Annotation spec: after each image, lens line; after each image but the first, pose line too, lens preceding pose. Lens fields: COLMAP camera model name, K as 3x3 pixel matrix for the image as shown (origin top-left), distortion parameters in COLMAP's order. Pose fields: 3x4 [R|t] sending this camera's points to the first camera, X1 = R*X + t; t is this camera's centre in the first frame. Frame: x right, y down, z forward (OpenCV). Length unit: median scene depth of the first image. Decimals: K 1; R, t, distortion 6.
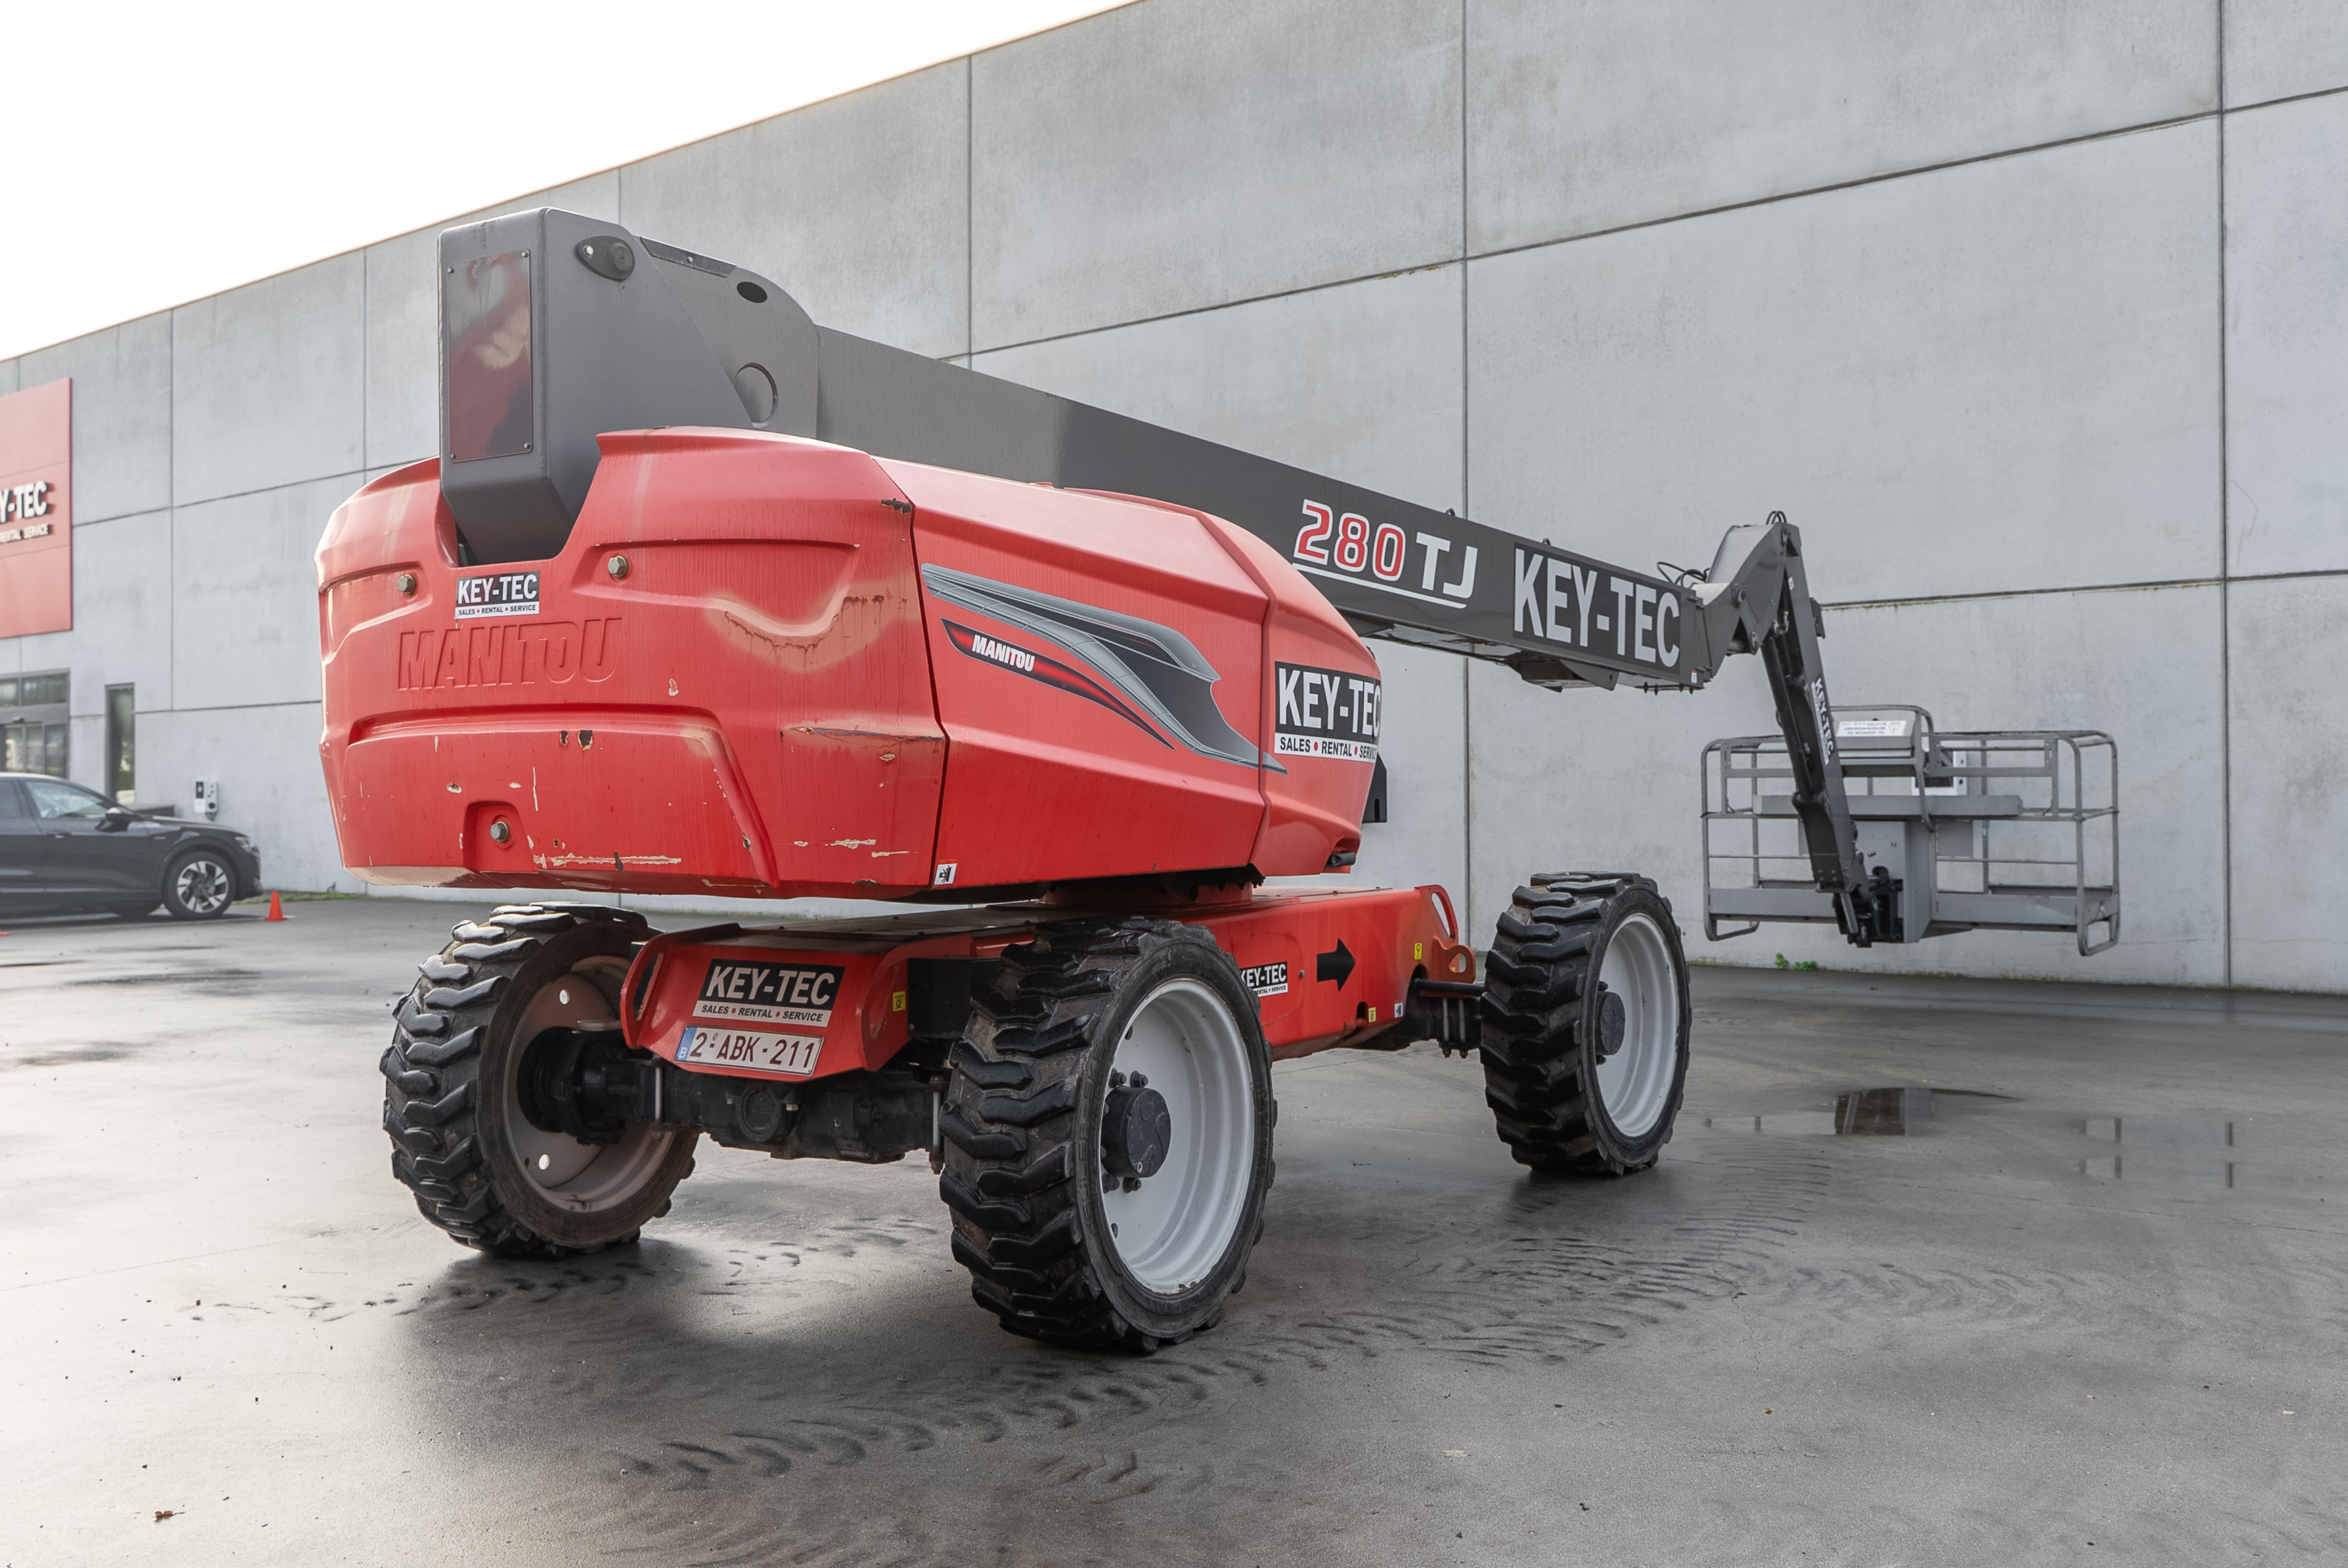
lens RADIAL K [[2231.9, 0, 1174.0], [0, 2231.9, 784.0], [0, 0, 1]] dist [0.000691, 0.002927]
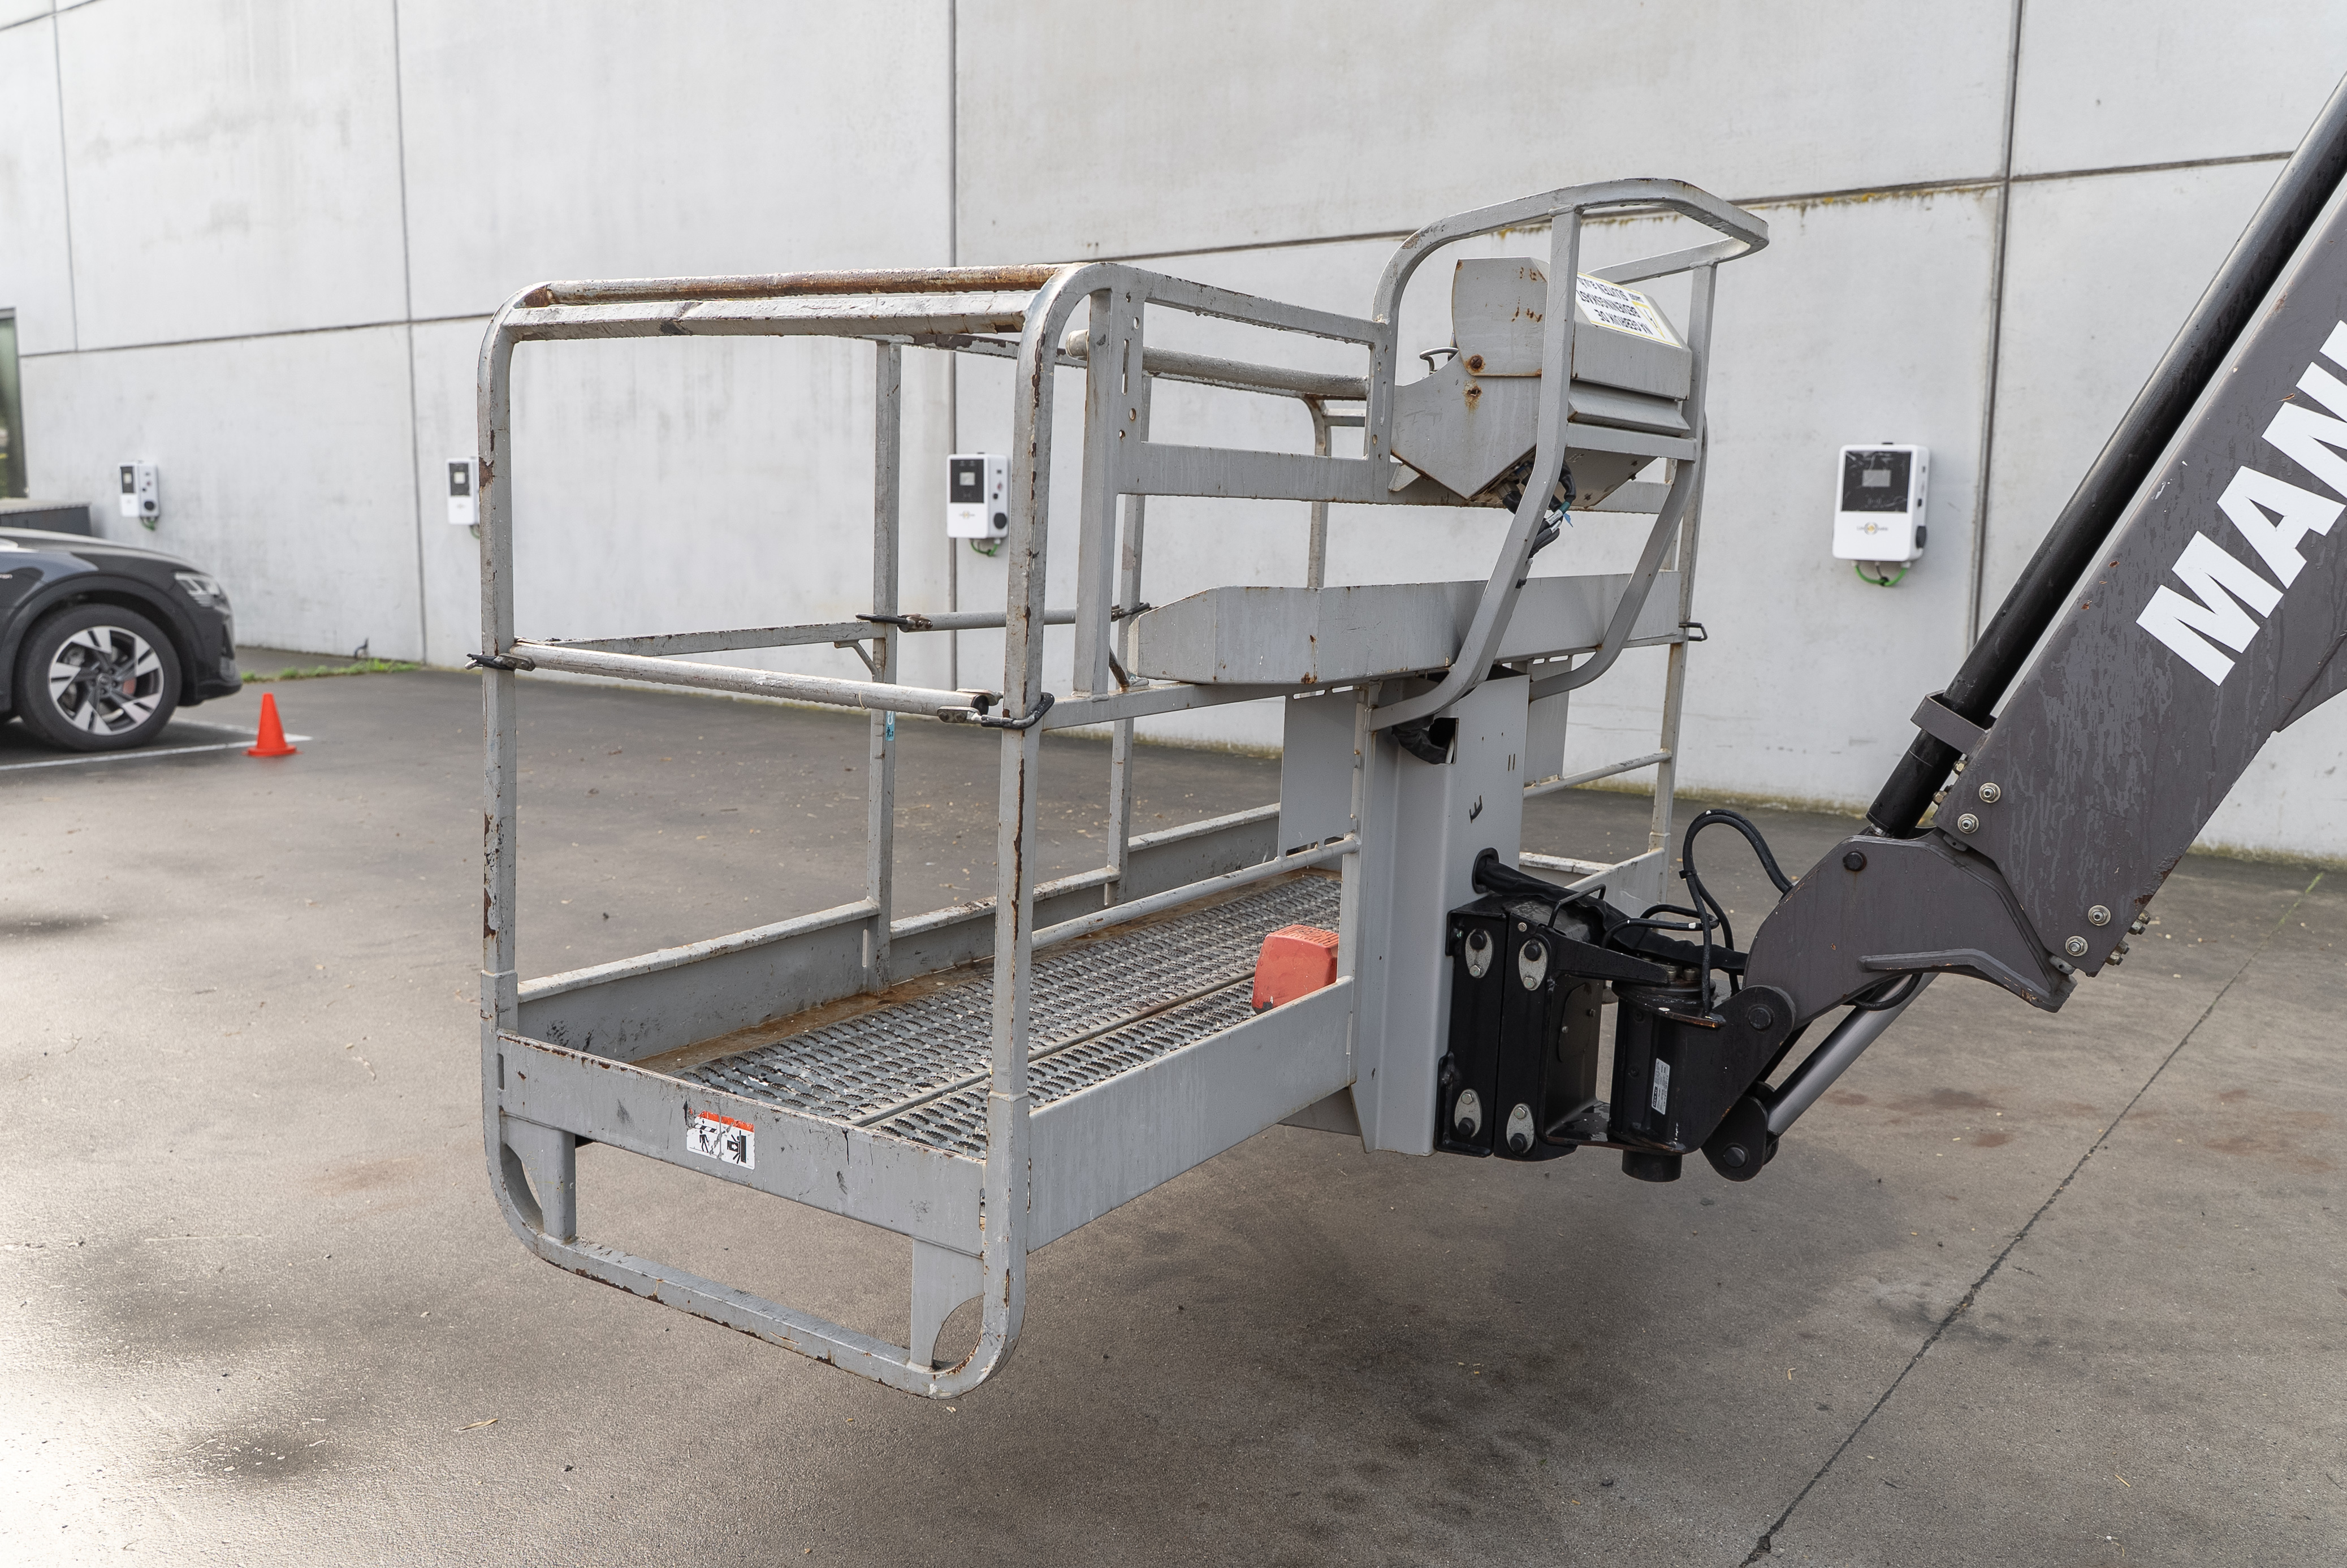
lens RADIAL K [[1883.4, 0, 1203.4], [0, 1883.4, 781.2], [0, 0, 1]] dist [0.004119, -0.006908]
pose [[0.996579, 0.007299, 0.082322, -0.964958], [-0.019176, 0.989330, 0.144426, 0.022244], [-0.080390, -0.145511, 0.986085, 2.384214]]
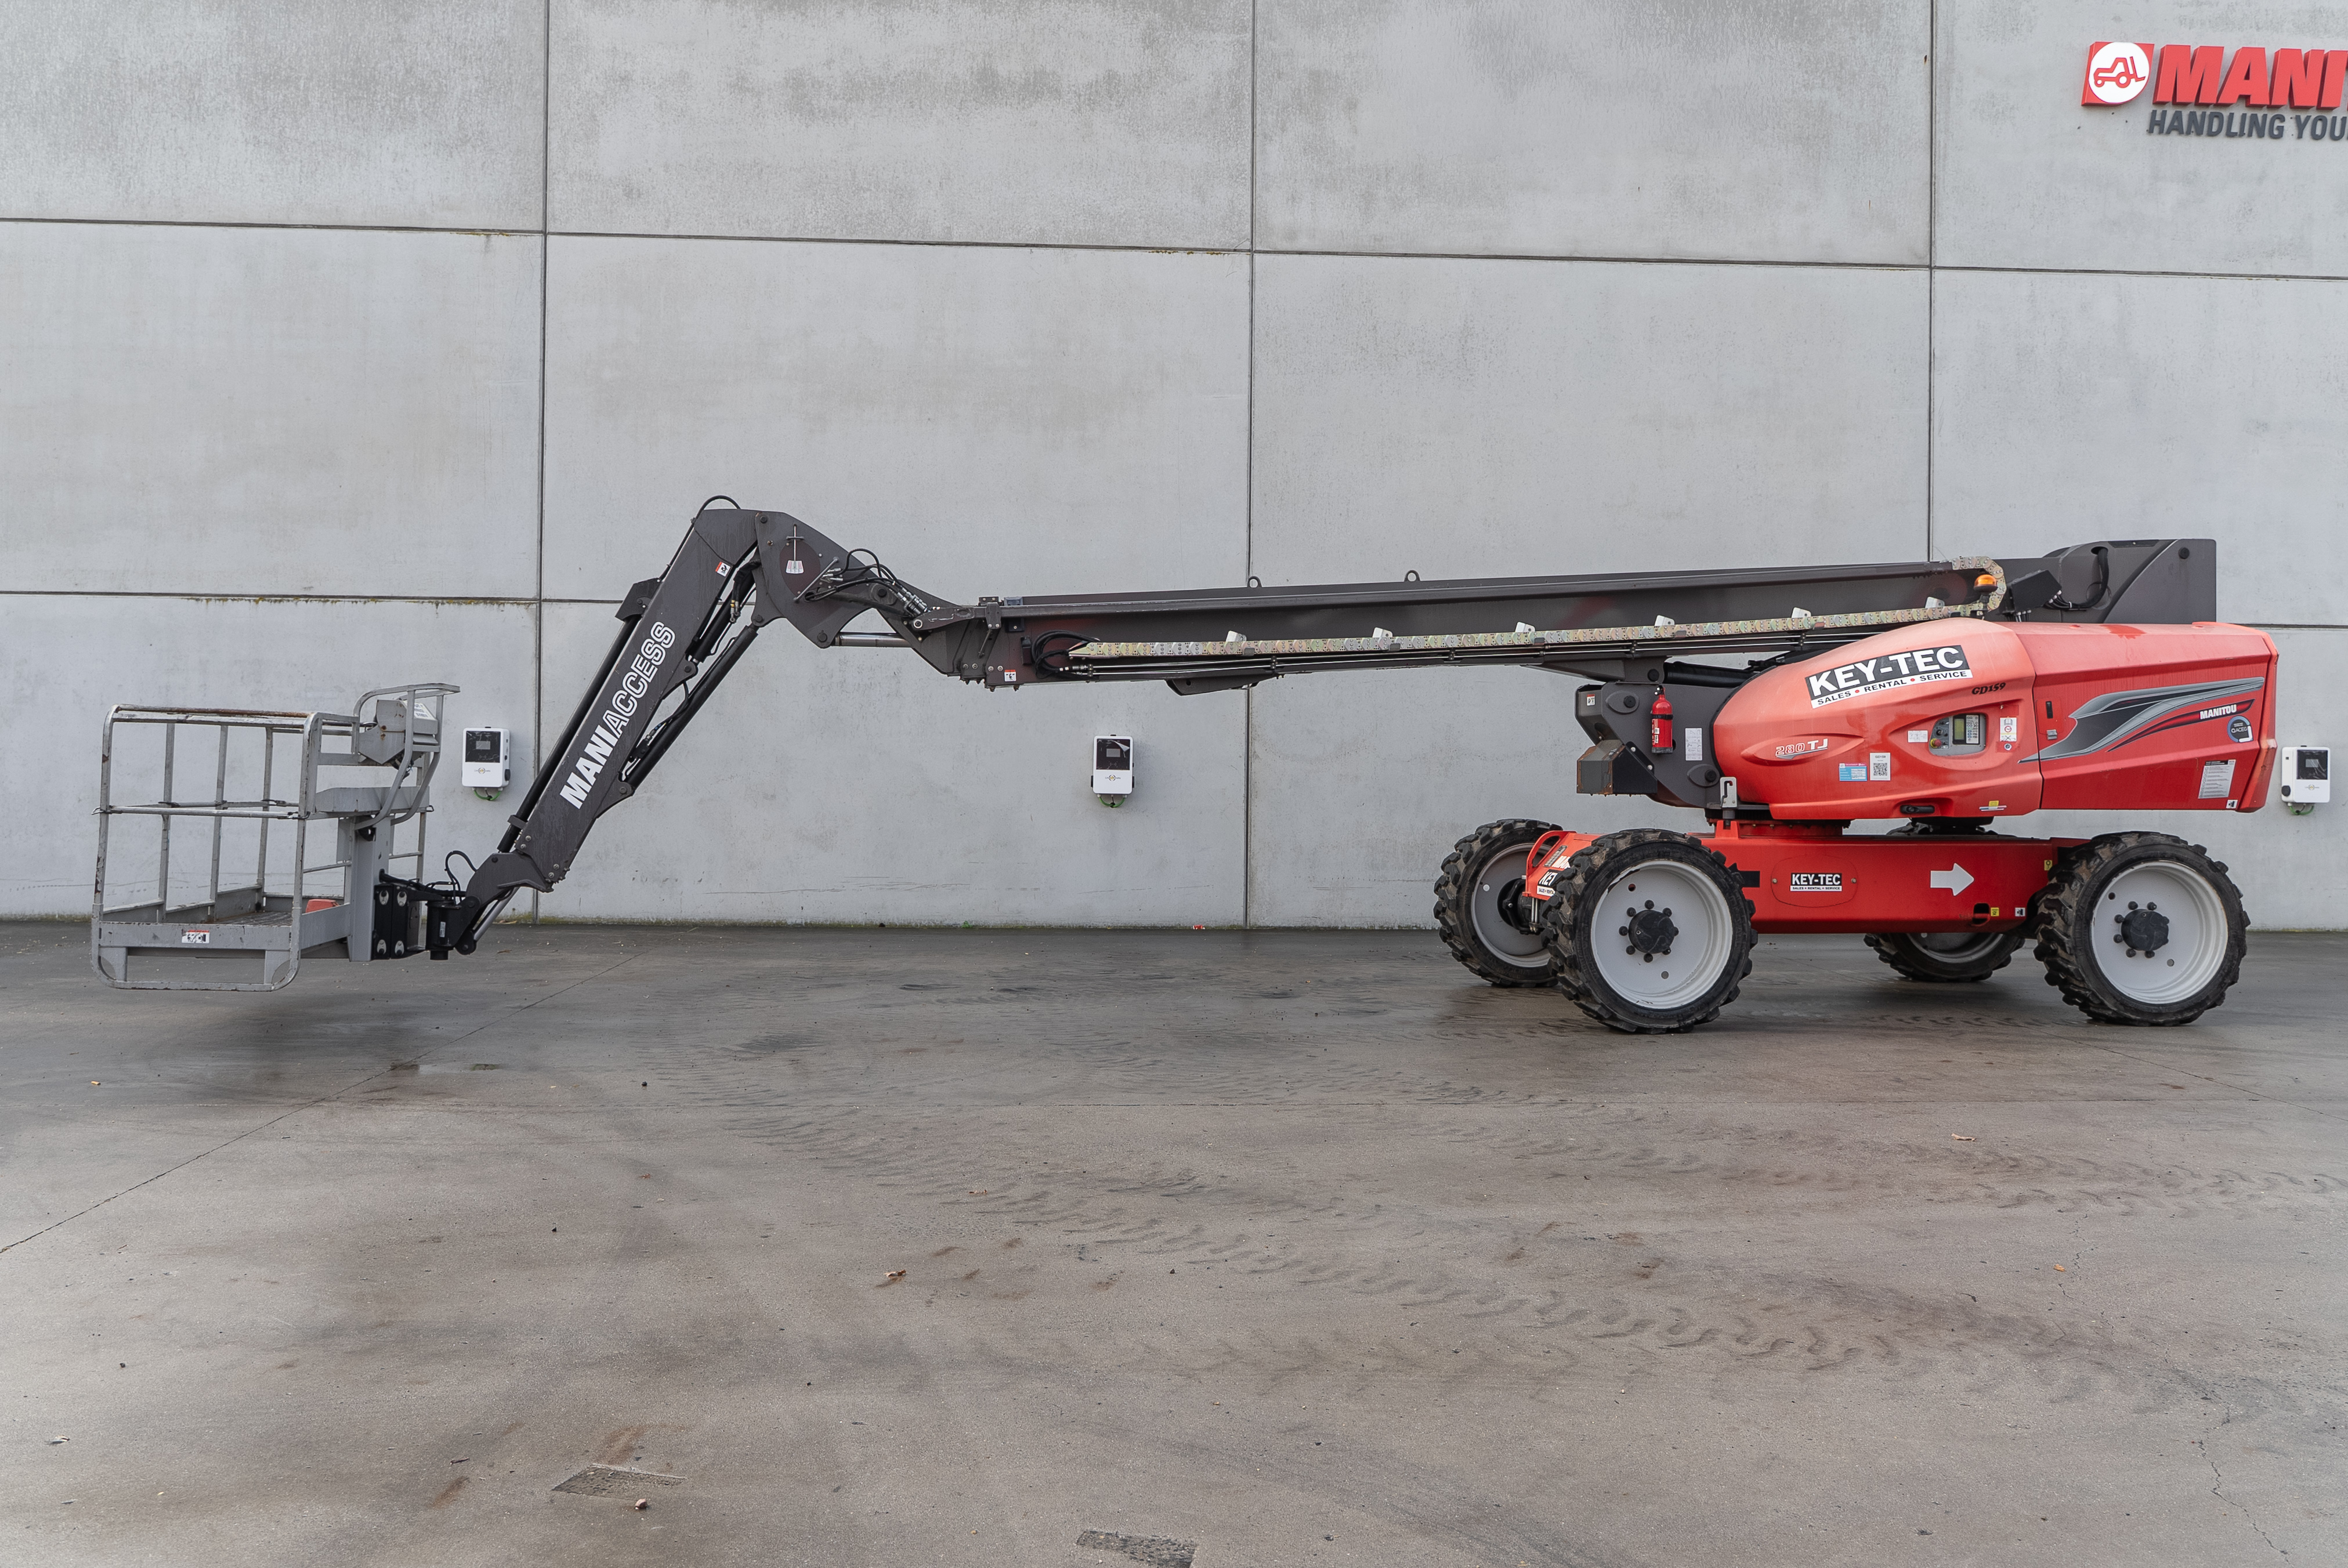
lens RADIAL K [[1966.3, 0, 1180.8], [0, 1966.3, 759.3], [0, 0, 1]] dist [0.005772, -0.013019]
pose [[0.716814, 0.017142, 0.697053, -1.560958], [-0.017838, 0.999821, -0.006244, 0.013076], [-0.697036, -0.007958, 0.716992, 1.123802]]
